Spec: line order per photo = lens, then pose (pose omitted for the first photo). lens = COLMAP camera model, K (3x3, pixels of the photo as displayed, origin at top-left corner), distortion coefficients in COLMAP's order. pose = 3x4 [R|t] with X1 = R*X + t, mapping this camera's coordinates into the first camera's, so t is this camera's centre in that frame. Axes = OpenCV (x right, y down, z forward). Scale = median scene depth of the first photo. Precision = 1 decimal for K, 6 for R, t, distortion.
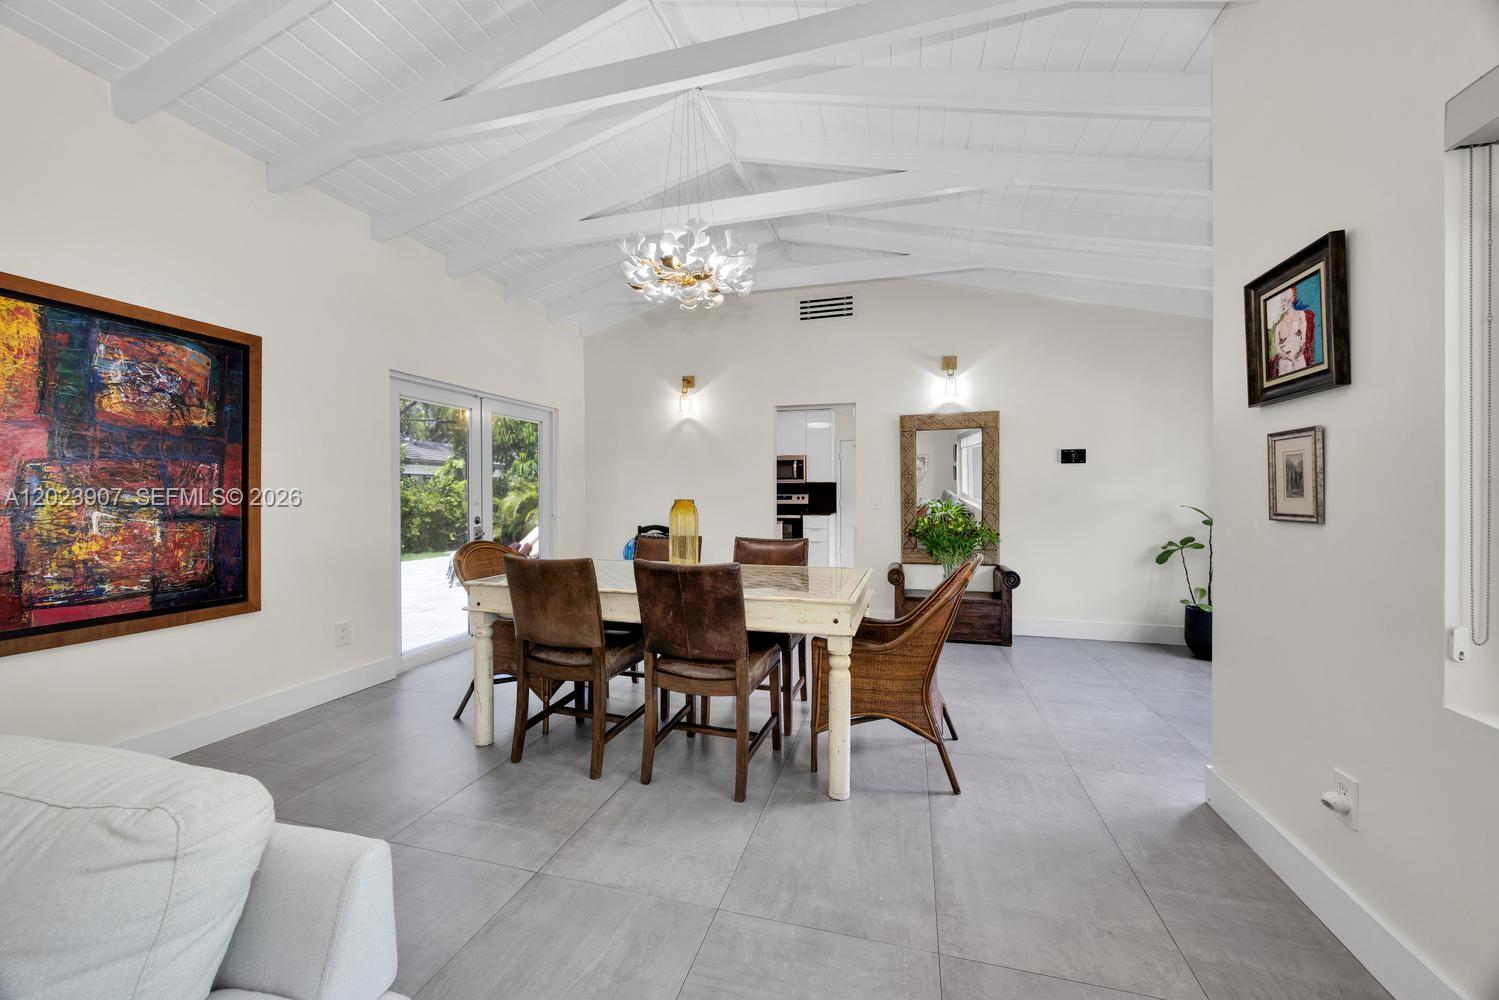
lens RADIAL K [[567.2, 0, 749.9], [0, 567.2, 496.1], [0, 0, 1]] dist [-0.000236, 0.000770]
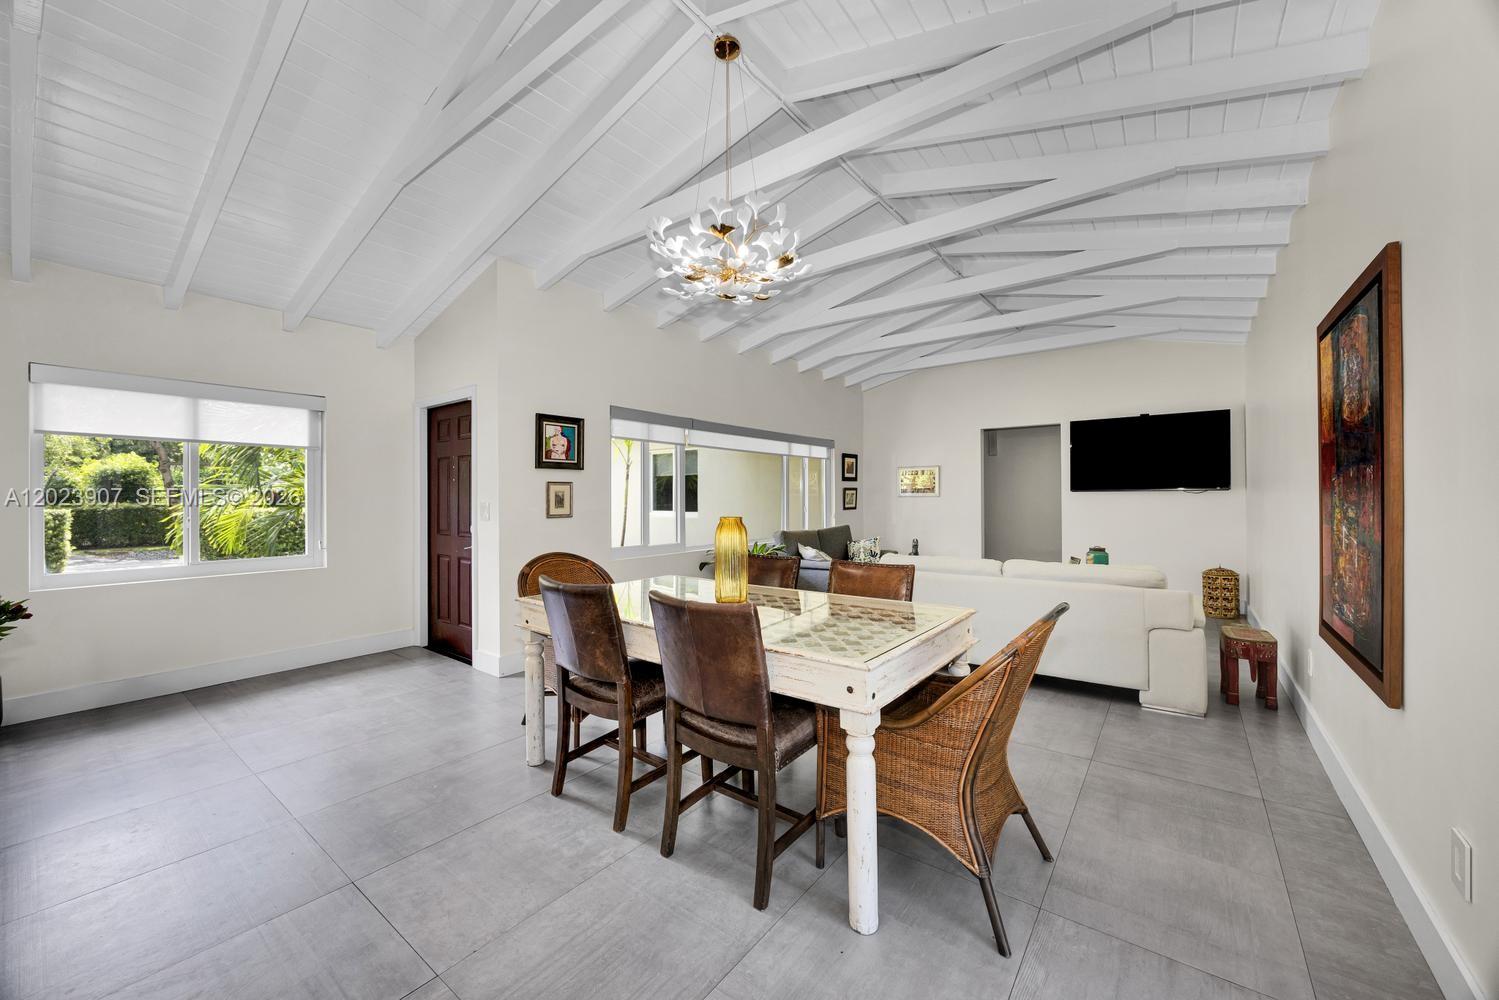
lens RADIAL K [[567.2, 0, 745.5], [0, 567.2, 497.3], [0, 0, 1]] dist [-0.000236, 0.000770]
pose [[-0.927095, 0.007764, 0.374746, -0.520196], [0.008305, 0.999966, -0.000171, -0.025495], [-0.374734, 0.002953, -0.927128, 2.033041]]
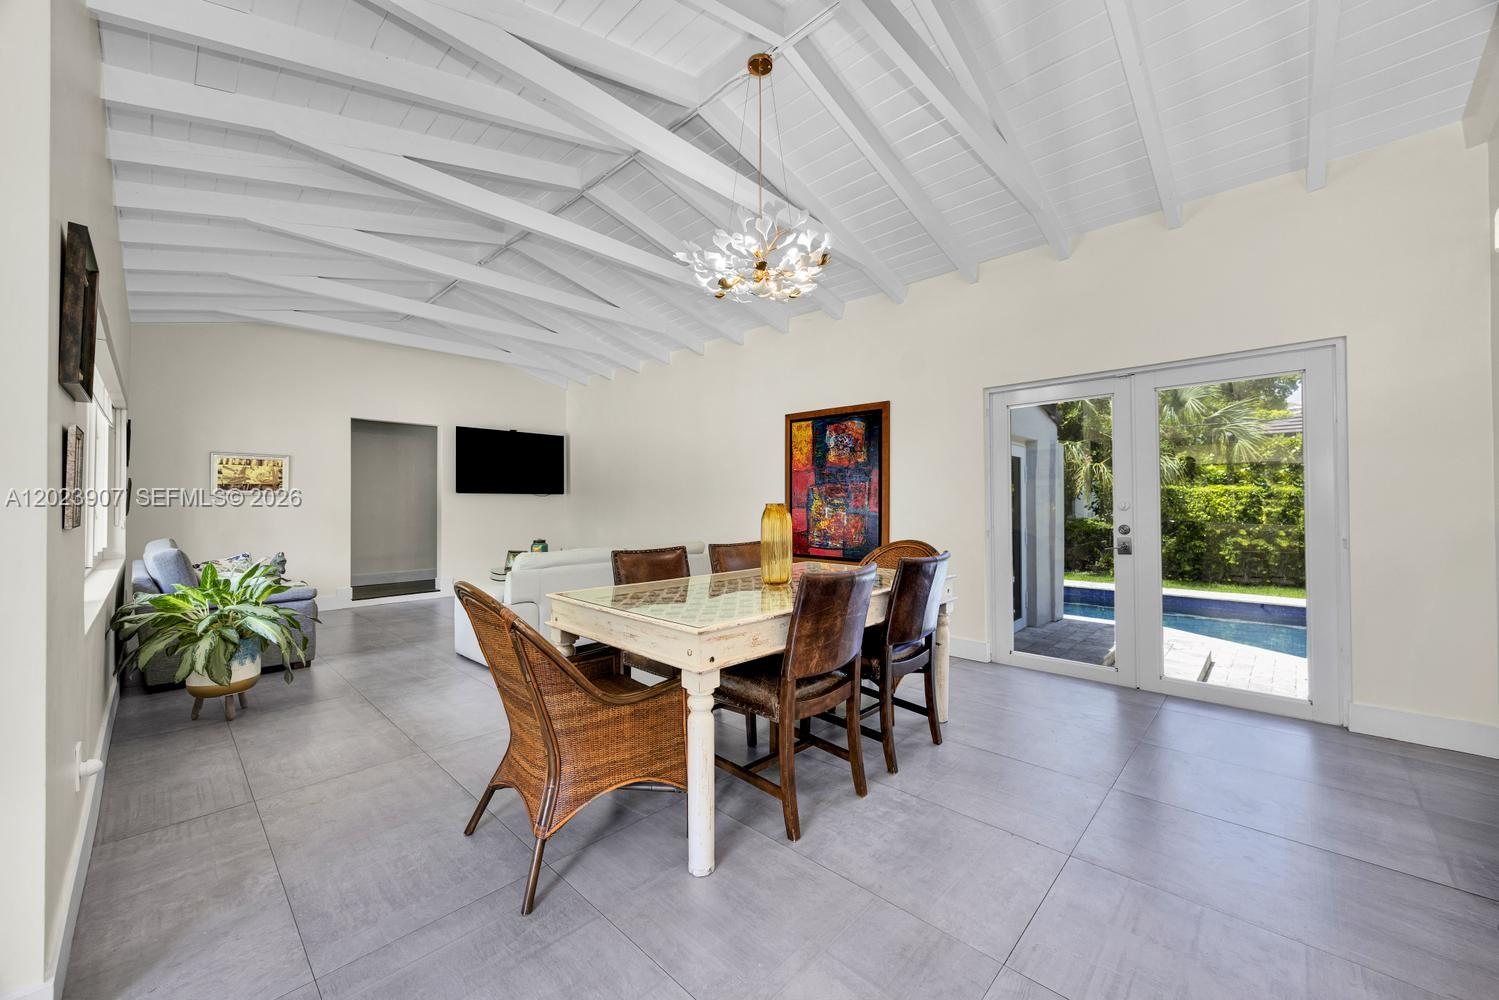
lens RADIAL K [[567.2, 0, 750.7], [0, 567.2, 503.1], [0, 0, 1]] dist [-0.000236, 0.000770]
pose [[-0.465085, 0.002426, -0.885263, 0.833646], [0.000754, 0.999997, 0.002344, 0.004386], [0.885266, 0.000423, -0.465085, 1.588939]]
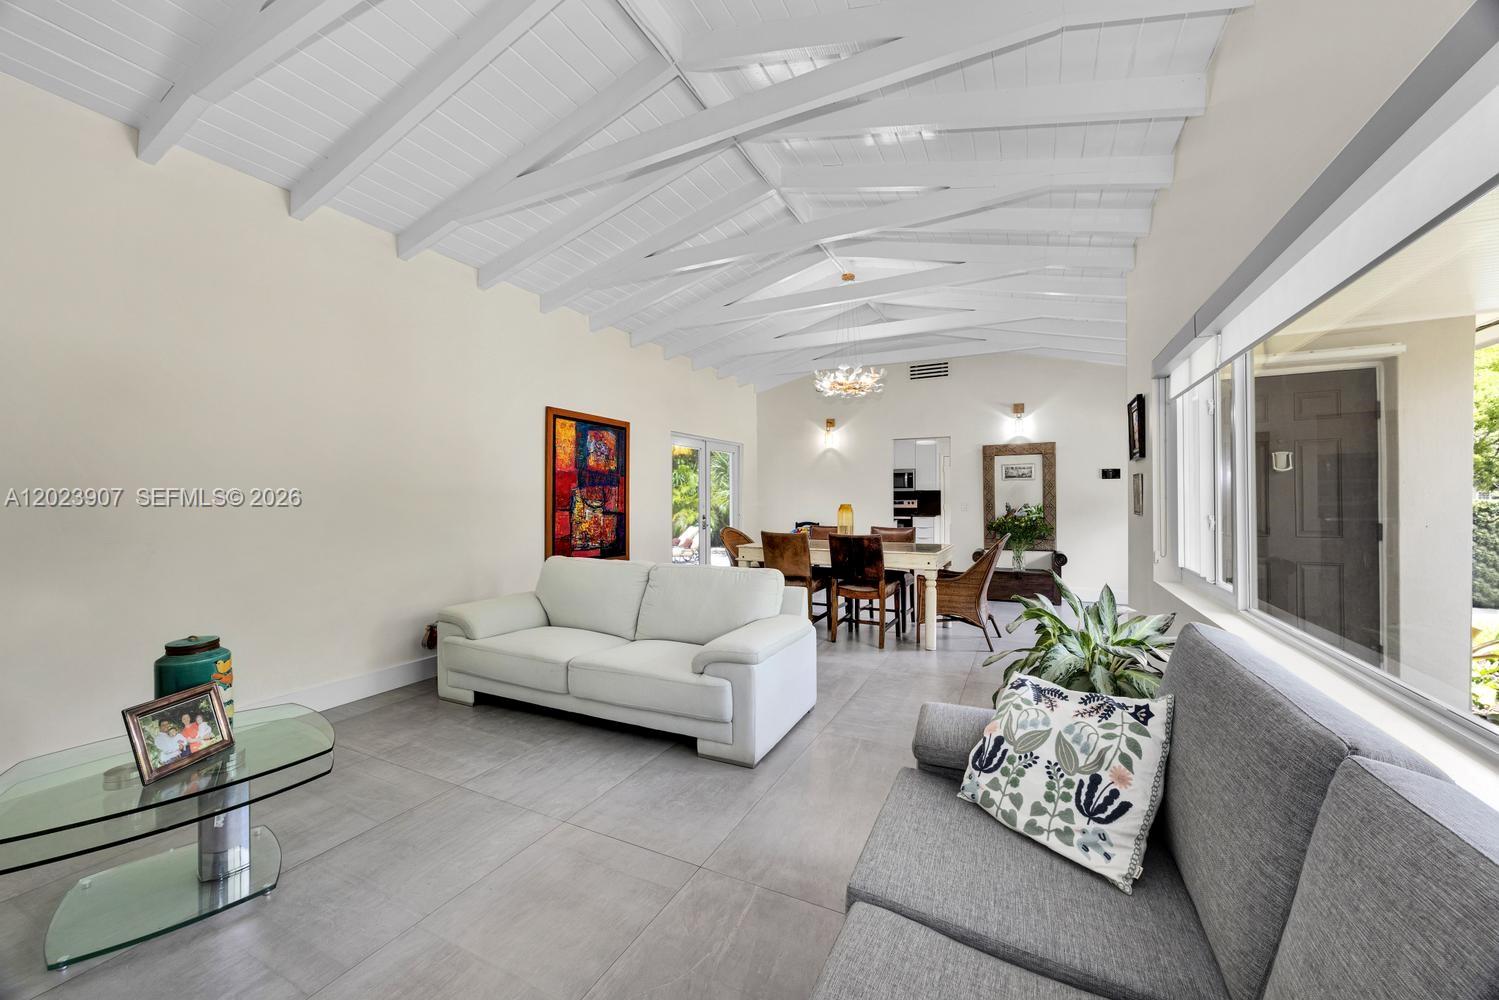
lens RADIAL K [[567.2, 0, 754.1], [0, 567.2, 496.2], [0, 0, 1]] dist [-0.000236, 0.000770]
pose [[0.983679, -0.002176, -0.179917, -0.087546], [0.000868, 0.999973, -0.007349, -0.008398], [0.179928, 0.007073, 0.983654, -0.988901]]
